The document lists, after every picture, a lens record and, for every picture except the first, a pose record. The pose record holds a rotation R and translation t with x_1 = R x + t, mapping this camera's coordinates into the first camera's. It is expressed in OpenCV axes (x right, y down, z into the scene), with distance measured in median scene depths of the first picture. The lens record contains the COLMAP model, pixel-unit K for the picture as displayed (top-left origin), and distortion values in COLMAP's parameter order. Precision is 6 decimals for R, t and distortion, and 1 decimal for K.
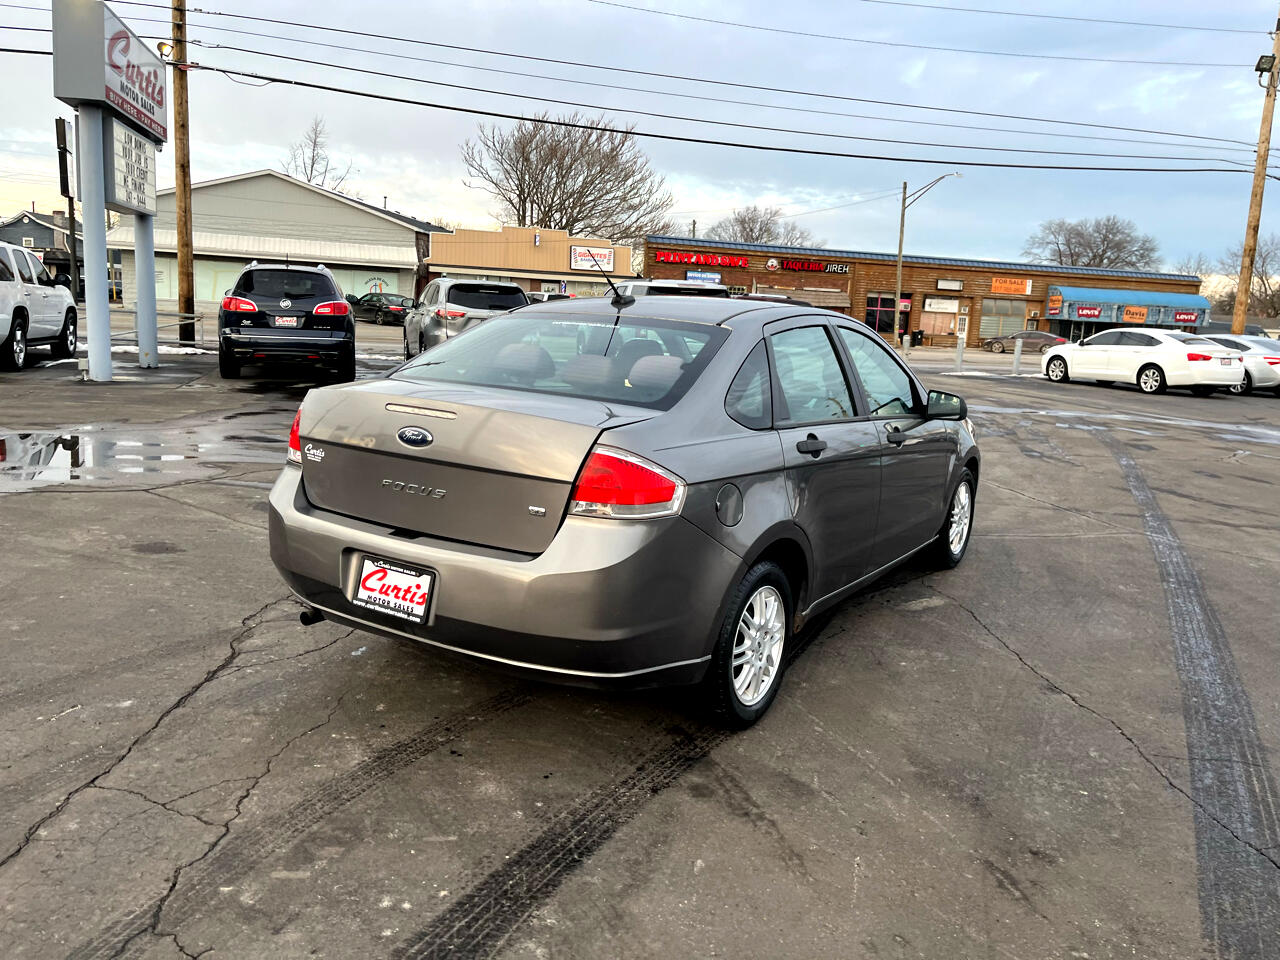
lens RADIAL K [[983.7, 0, 655.2], [0, 983.7, 461.3], [0, 0, 1]] dist [0.067363, -0.099884]
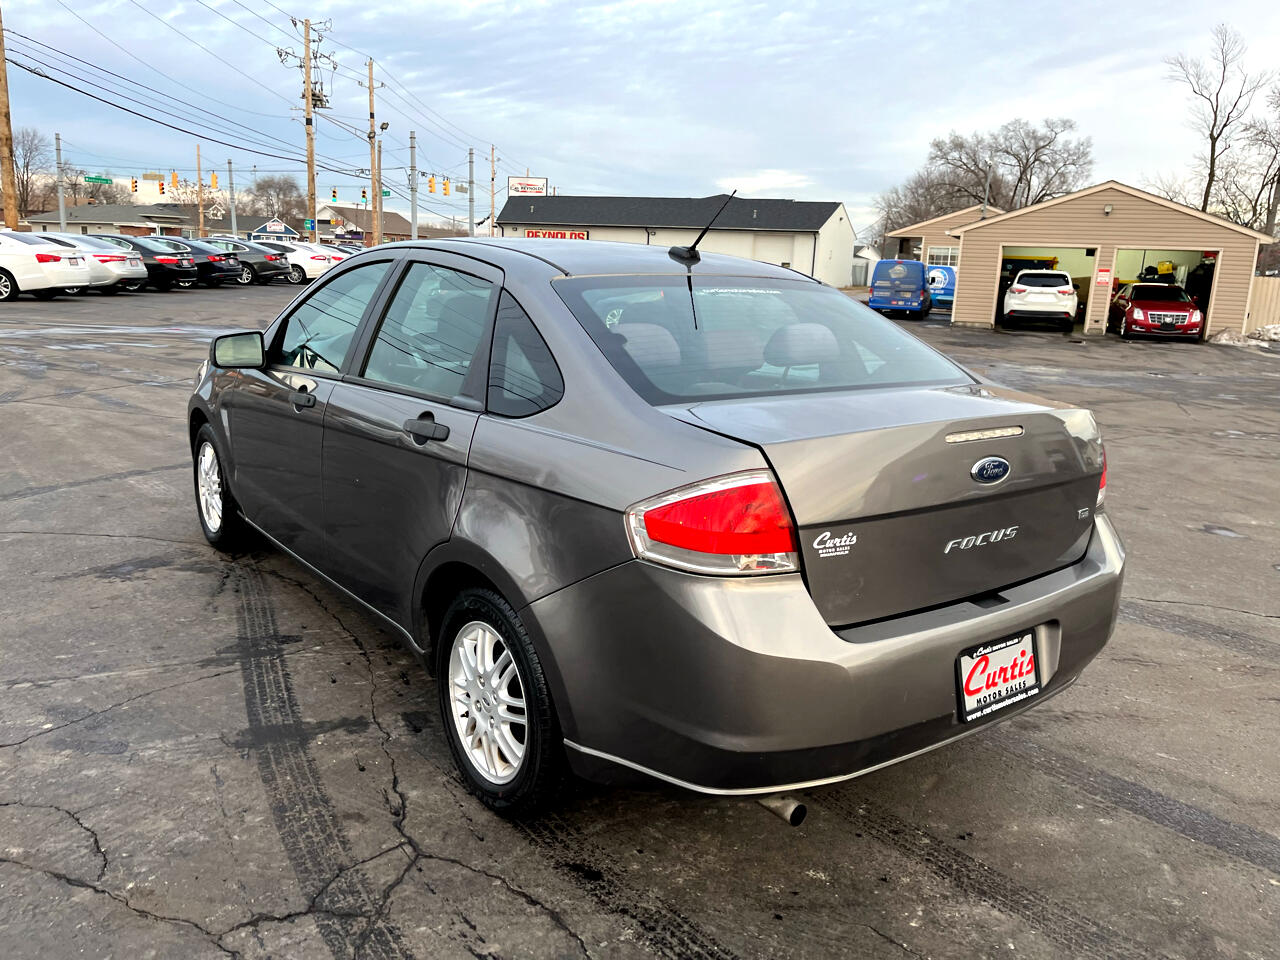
lens RADIAL K [[973.6, 0, 640.0], [0, 973.6, 480.0], [0, 0, 1]] dist [0.085960, -0.117614]
pose [[0.345842, -0.237575, 0.907718, -0.155354], [0.117547, 0.970763, 0.209290, -0.031300], [-0.930901, 0.034319, 0.363657, 0.151394]]
